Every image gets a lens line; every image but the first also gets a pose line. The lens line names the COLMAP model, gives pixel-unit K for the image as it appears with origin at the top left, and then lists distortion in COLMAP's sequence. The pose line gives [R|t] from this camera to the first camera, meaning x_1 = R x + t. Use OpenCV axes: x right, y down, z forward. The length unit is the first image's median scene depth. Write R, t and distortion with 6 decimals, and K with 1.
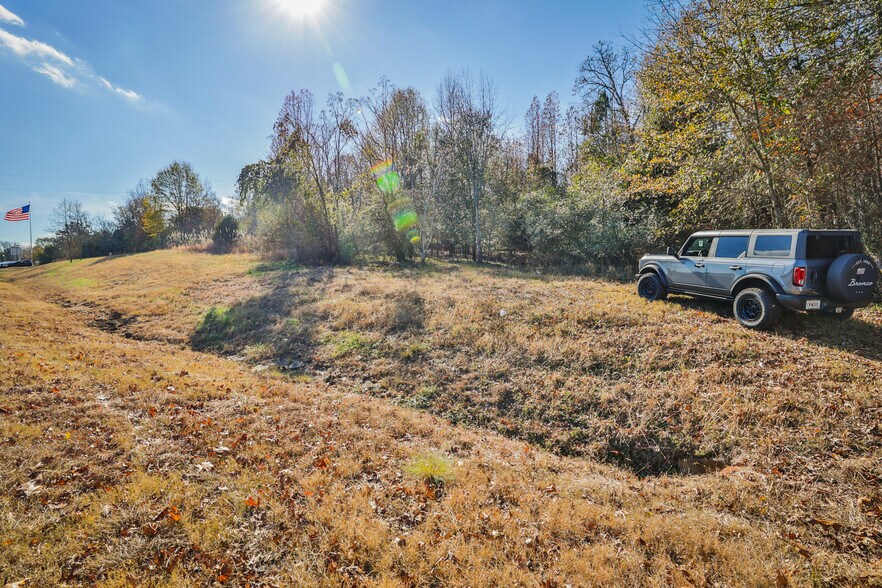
lens RADIAL K [[431.5, 0, 440.6], [0, 431.5, 290.9], [0, 0, 1]] dist [-0.042768, 0.014266]
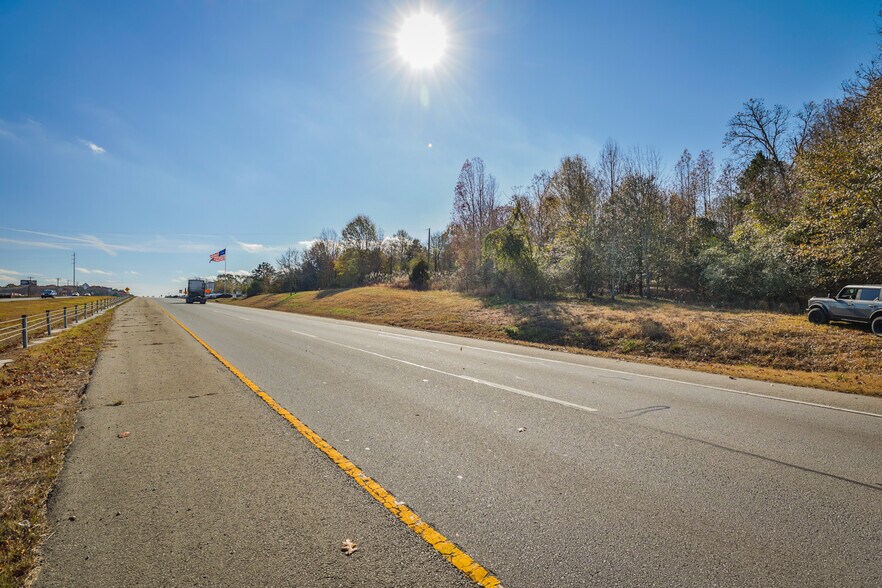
lens RADIAL K [[433.5, 0, 441.0], [0, 433.5, 294.0], [0, 0, 1]] dist [-0.039109, 0.013236]
pose [[0.967692, 0.001310, -0.252133, -0.387976], [-0.018638, 0.997622, -0.066351, 0.030059], [0.251446, 0.068907, 0.965415, -0.734619]]
